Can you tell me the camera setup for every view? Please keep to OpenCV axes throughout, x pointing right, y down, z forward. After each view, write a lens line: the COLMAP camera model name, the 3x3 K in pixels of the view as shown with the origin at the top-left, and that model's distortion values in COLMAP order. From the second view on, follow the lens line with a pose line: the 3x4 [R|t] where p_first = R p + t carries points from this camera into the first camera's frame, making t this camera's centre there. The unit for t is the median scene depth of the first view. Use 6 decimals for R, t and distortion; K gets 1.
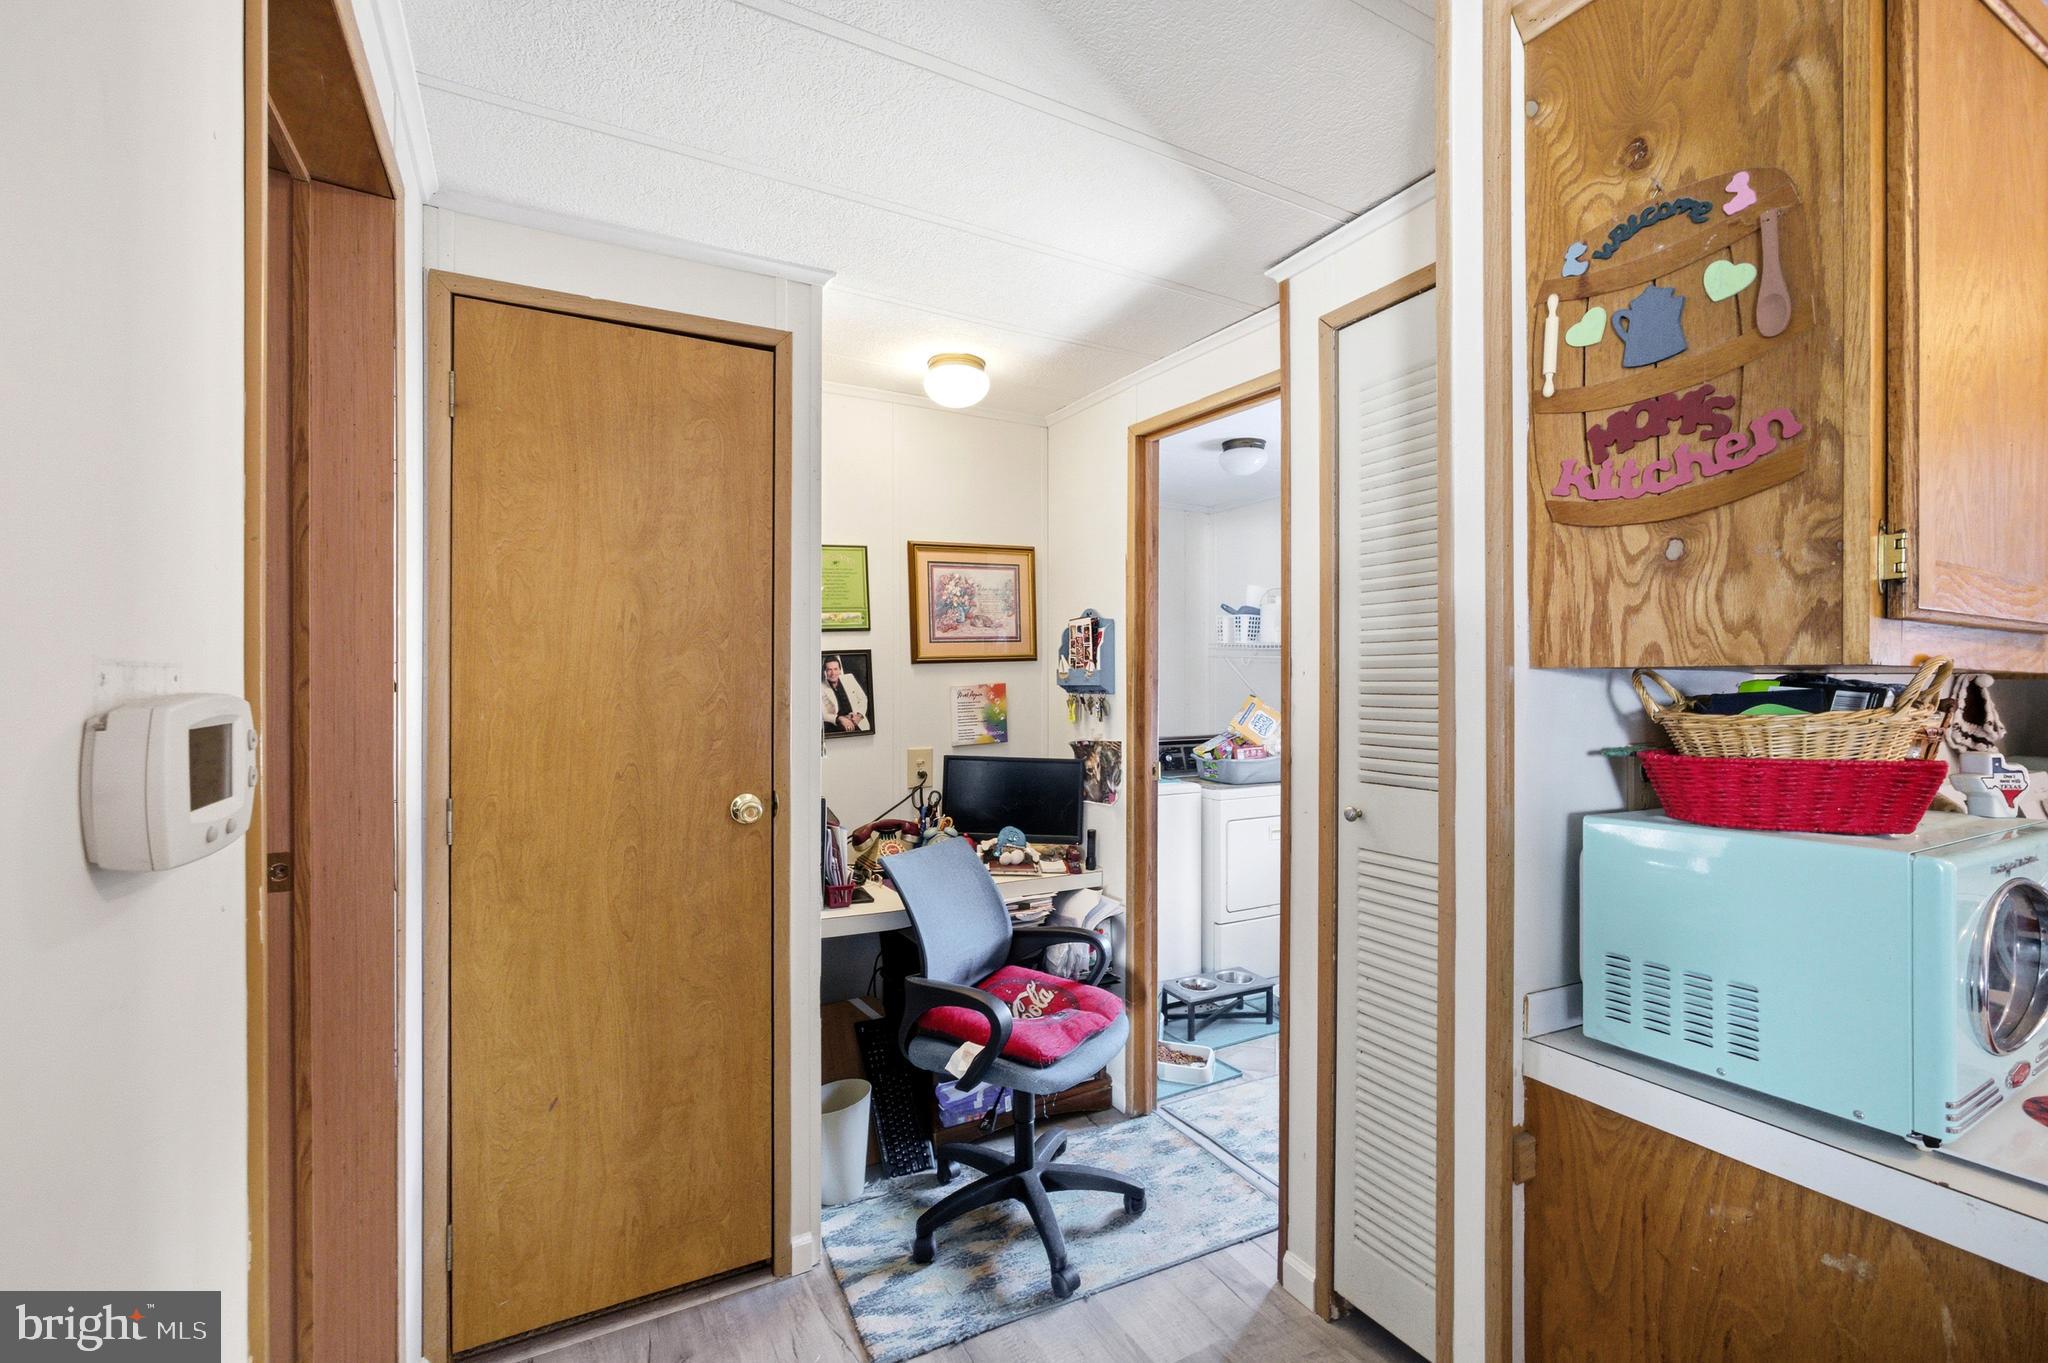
lens RADIAL K [[879.0, 0, 1024.6], [0, 879.0, 686.4], [0, 0, 1]] dist [-0.001083, 0.000441]
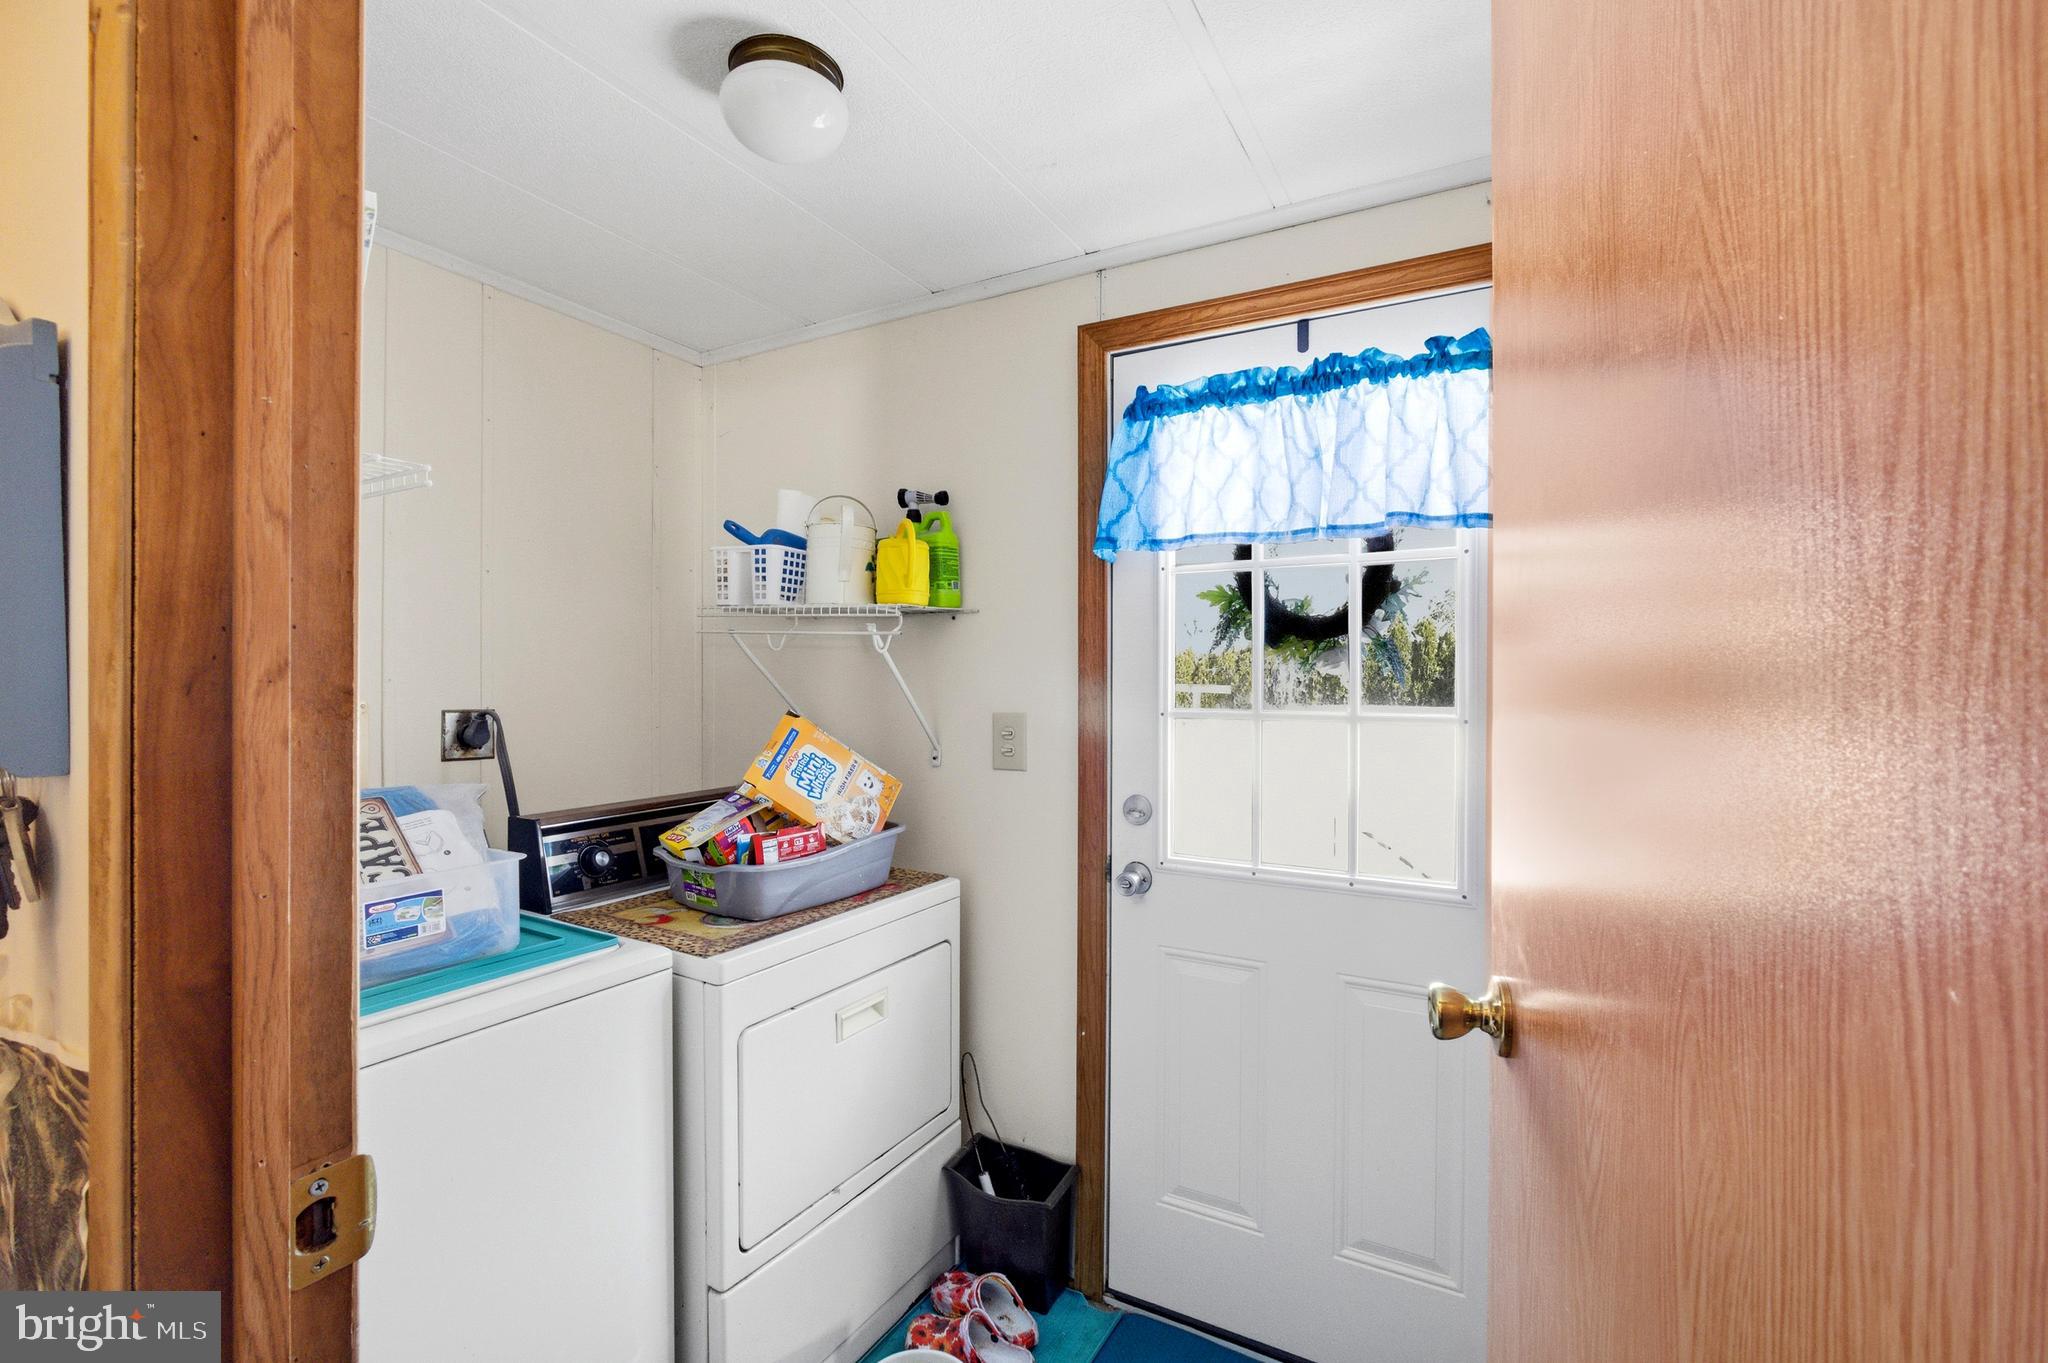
lens RADIAL K [[879.0, 0, 1024.6], [0, 879.0, 686.4], [0, 0, 1]] dist [-0.001083, 0.000441]
pose [[0.852699, 0.000270, 0.522402, 0.117515], [-0.000179, 1.000000, -0.000225, -0.004471], [-0.522402, 0.000099, 0.852699, 0.527791]]
